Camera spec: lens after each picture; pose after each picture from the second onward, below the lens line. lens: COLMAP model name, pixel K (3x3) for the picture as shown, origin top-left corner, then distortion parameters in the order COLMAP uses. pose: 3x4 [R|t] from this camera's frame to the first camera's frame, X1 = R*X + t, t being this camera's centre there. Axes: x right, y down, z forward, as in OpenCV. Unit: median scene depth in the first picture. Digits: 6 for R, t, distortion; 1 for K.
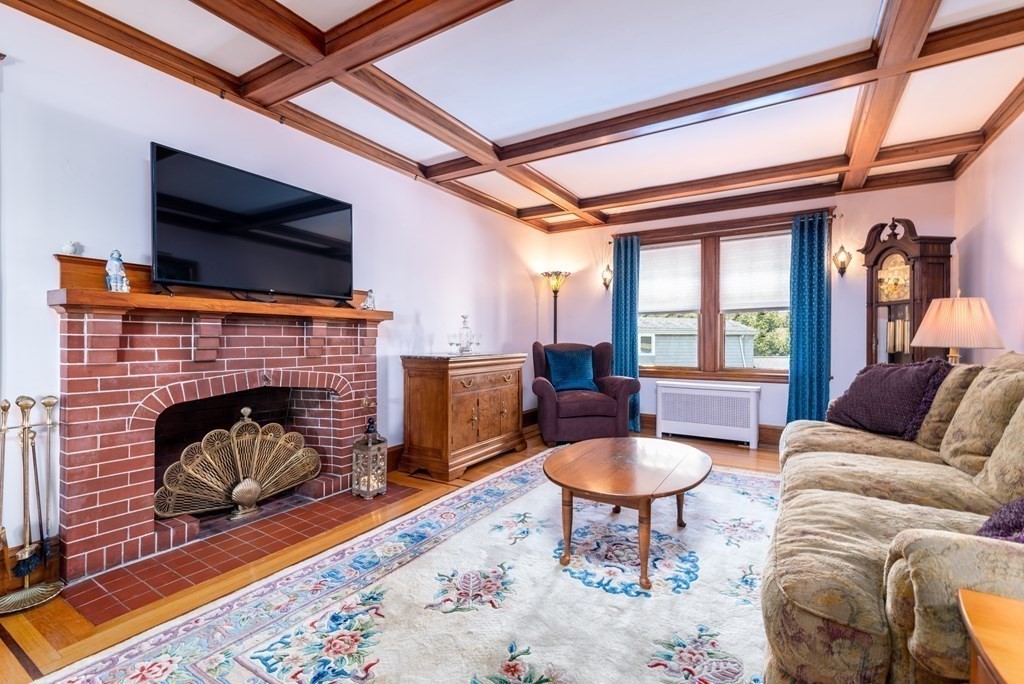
lens RADIAL K [[456.5, 0, 513.3], [0, 456.5, 345.2], [0, 0, 1]] dist [0.012358, -0.000646]
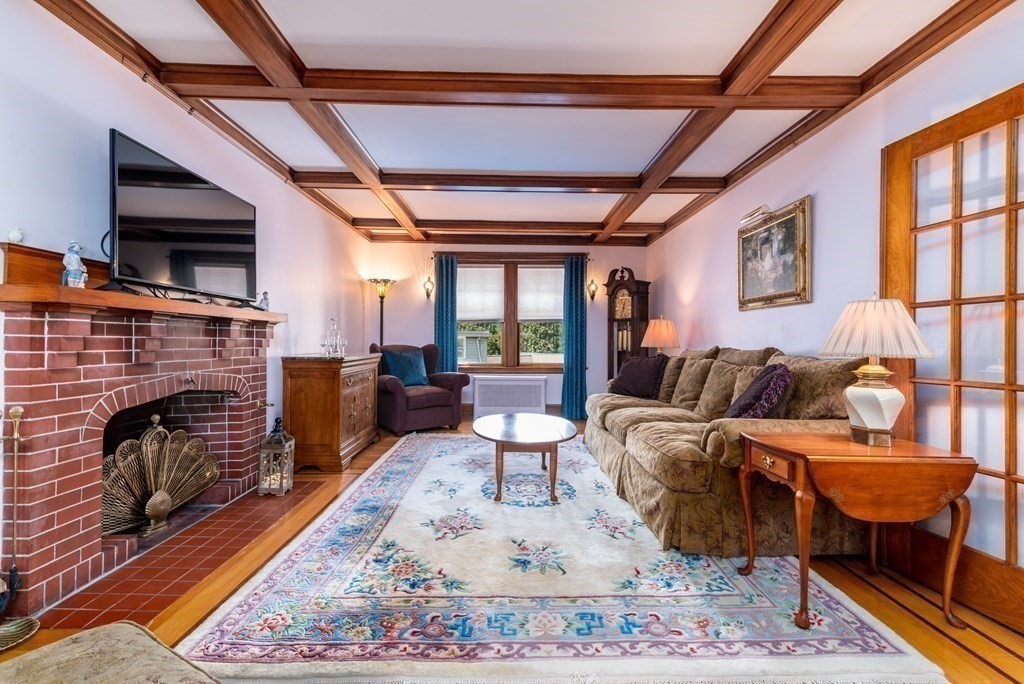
lens RADIAL K [[456.5, 0, 513.3], [0, 456.5, 345.2], [0, 0, 1]] dist [0.012358, -0.000646]
pose [[0.841745, 0.000456, 0.539874, -0.387219], [0.000781, 0.999998, -0.002061, -0.001094], [-0.539874, 0.002157, 0.841743, -0.140529]]
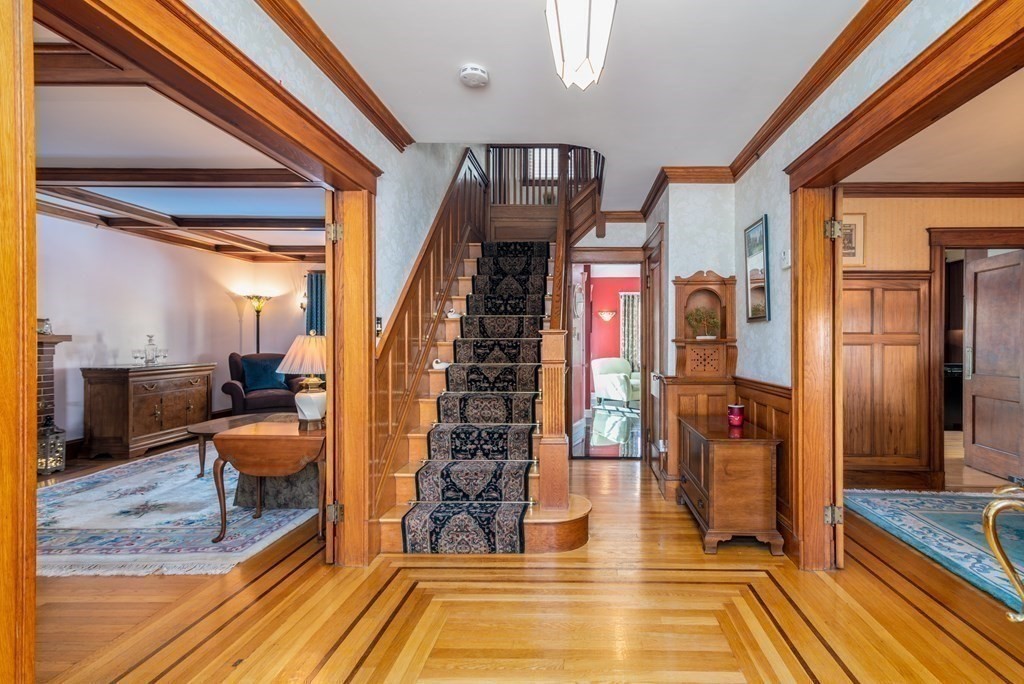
lens RADIAL K [[482.2, 0, 574.6], [0, 482.2, 342.3], [0, 0, 1]] dist [0.012617, -0.000767]
pose [[0.857042, -0.003236, 0.515236, 0.252649], [0.006247, 0.999972, -0.004112, -0.037504], [-0.515208, 0.006743, 0.857039, -0.948268]]
